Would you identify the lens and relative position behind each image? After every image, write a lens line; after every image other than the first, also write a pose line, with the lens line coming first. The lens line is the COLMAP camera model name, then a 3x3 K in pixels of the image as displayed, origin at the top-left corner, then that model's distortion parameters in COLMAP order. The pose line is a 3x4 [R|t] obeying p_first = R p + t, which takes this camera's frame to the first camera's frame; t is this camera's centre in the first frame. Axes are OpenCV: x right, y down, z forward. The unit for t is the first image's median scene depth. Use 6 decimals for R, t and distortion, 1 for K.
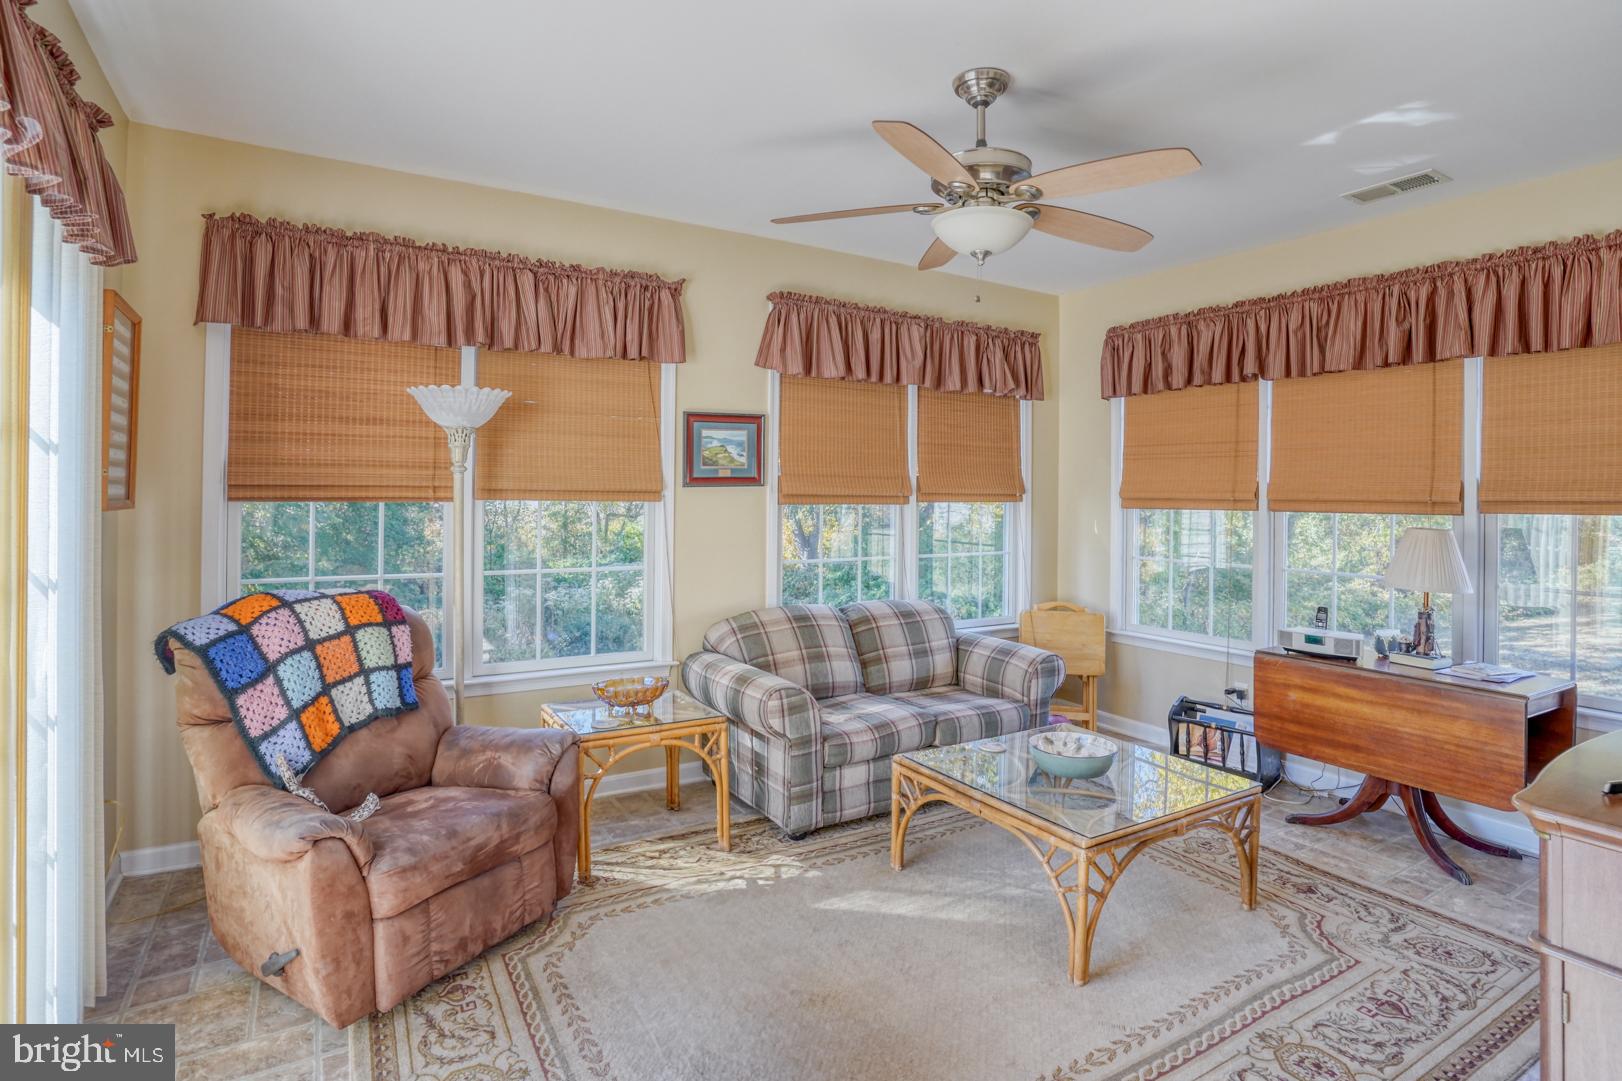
lens RADIAL K [[812.9, 0, 793.7], [0, 812.9, 498.8], [0, 0, 1]] dist [-0.075766, 0.035046]
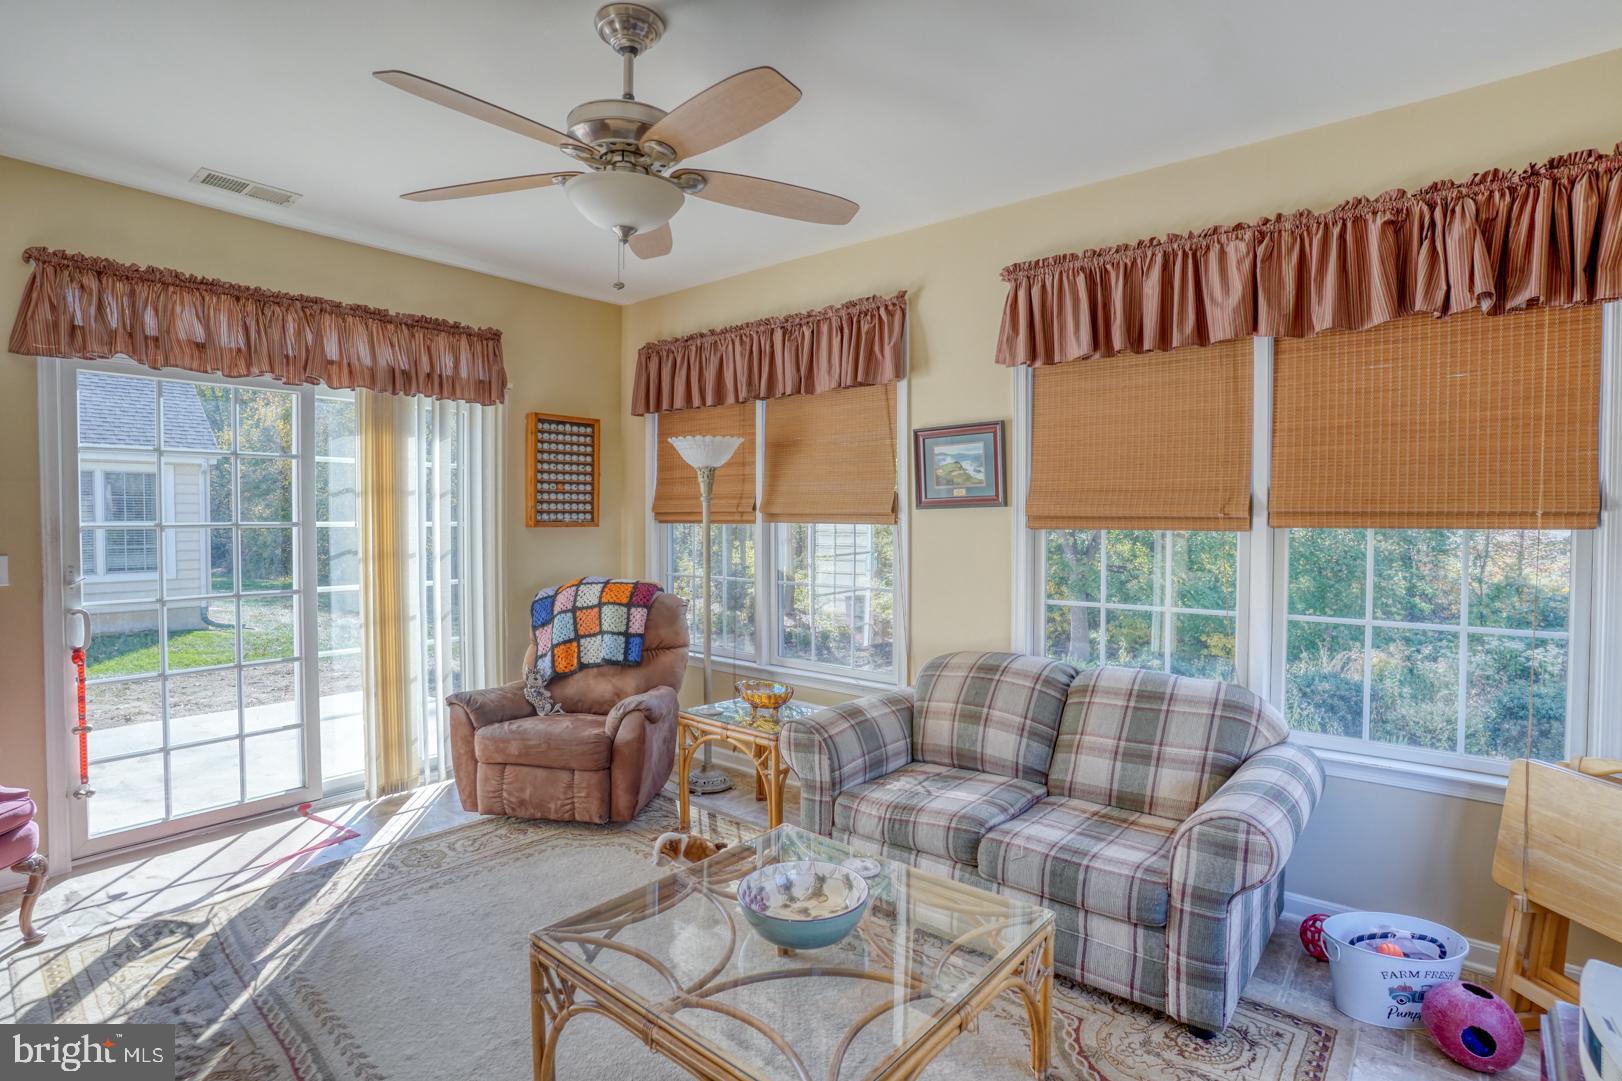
lens RADIAL K [[812.9, 0, 803.8], [0, 812.9, 535.3], [0, 0, 1]] dist [-0.075766, 0.035046]
pose [[0.338056, 0.015917, -0.940991, 0.807024], [-0.003504, 0.999871, 0.015654, 0.001915], [0.941119, -0.001995, 0.338068, 0.631703]]
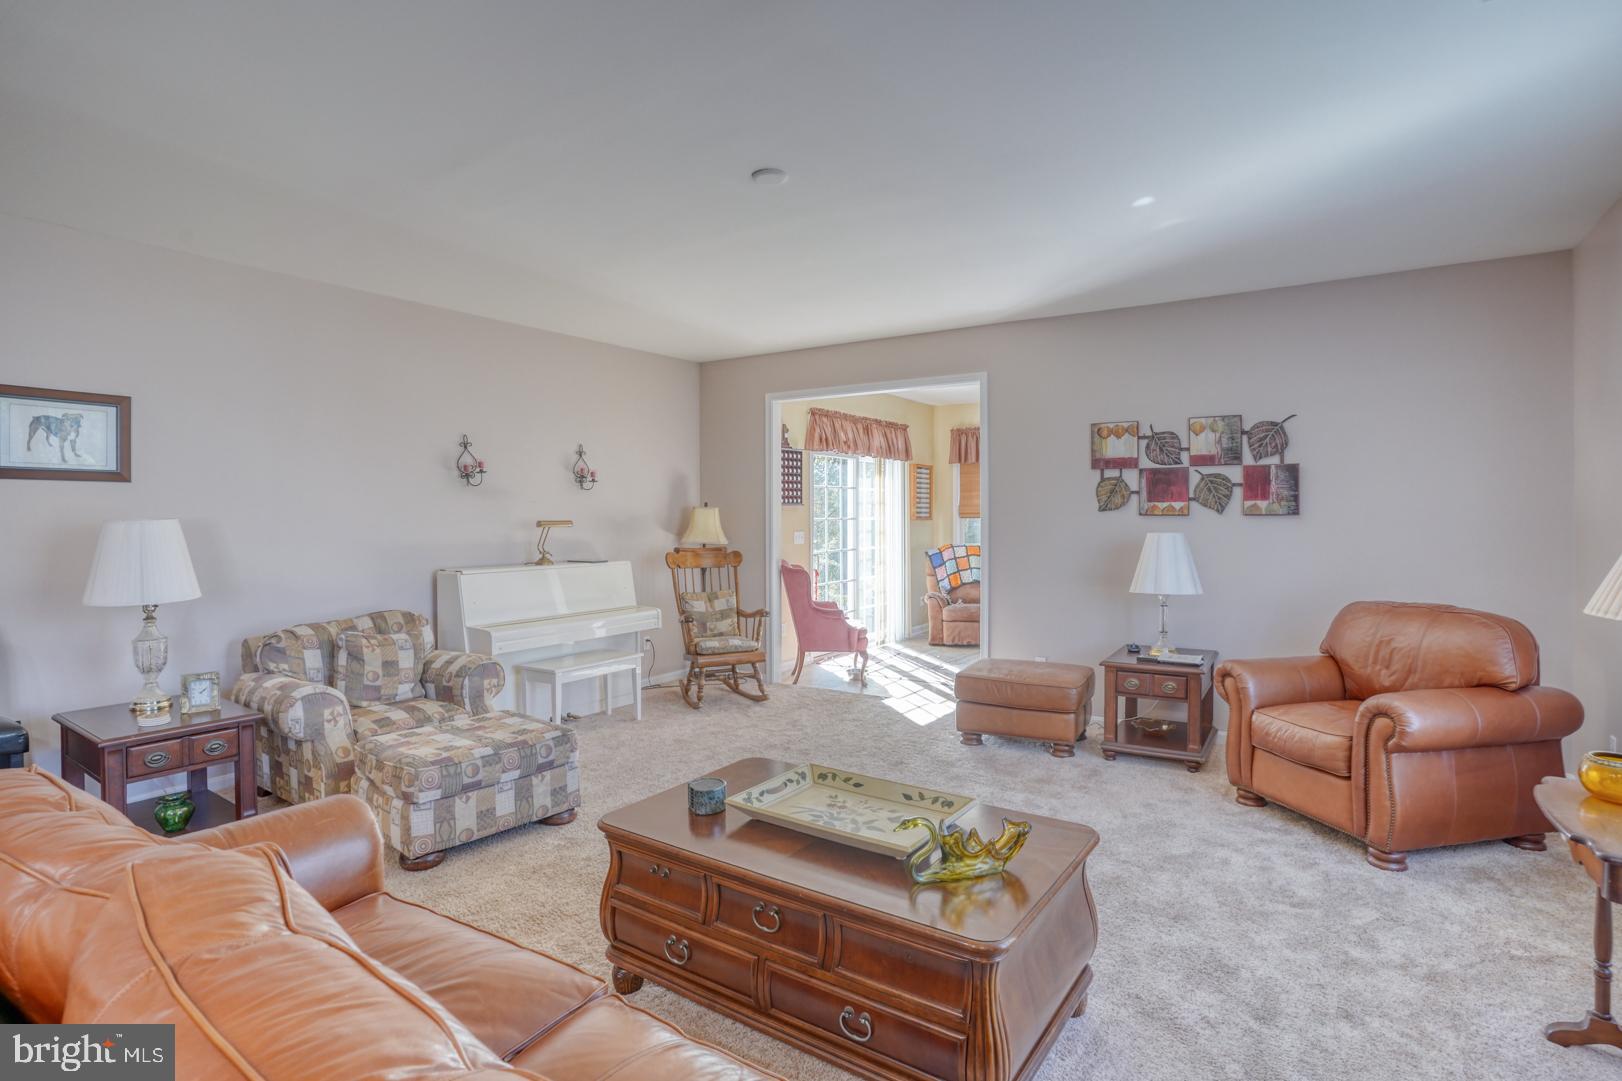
lens RADIAL K [[812.9, 0, 820.1], [0, 812.9, 524.2], [0, 0, 1]] dist [-0.075766, 0.035046]
pose [[0.440495, 0.000630, -0.897755, 1.714303], [0.002627, 0.999995, 0.001990, 0.016462], [0.897751, -0.003235, 0.440491, -0.823783]]
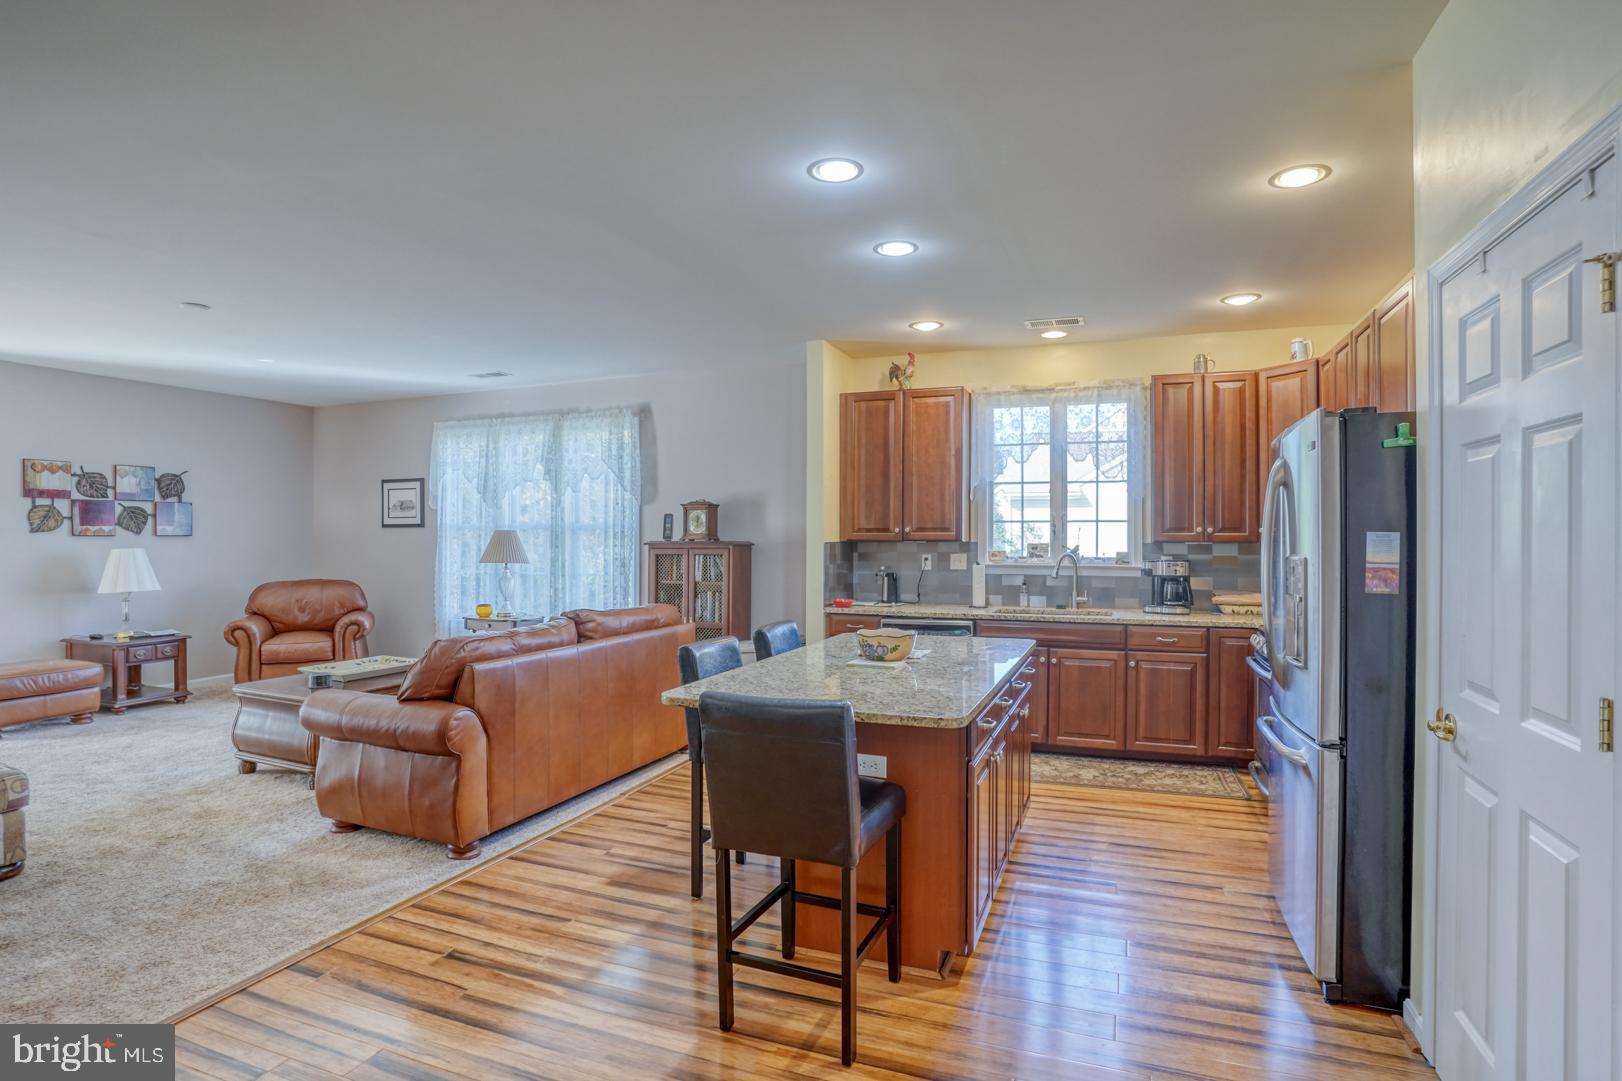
lens RADIAL K [[812.9, 0, 815.7], [0, 812.9, 531.8], [0, 0, 1]] dist [-0.075766, 0.035046]
pose [[0.783257, -0.008859, 0.621635, 0.874596], [0.012045, 0.999927, -0.000927, 0.017464], [-0.621581, 0.008214, 0.783307, -2.155698]]
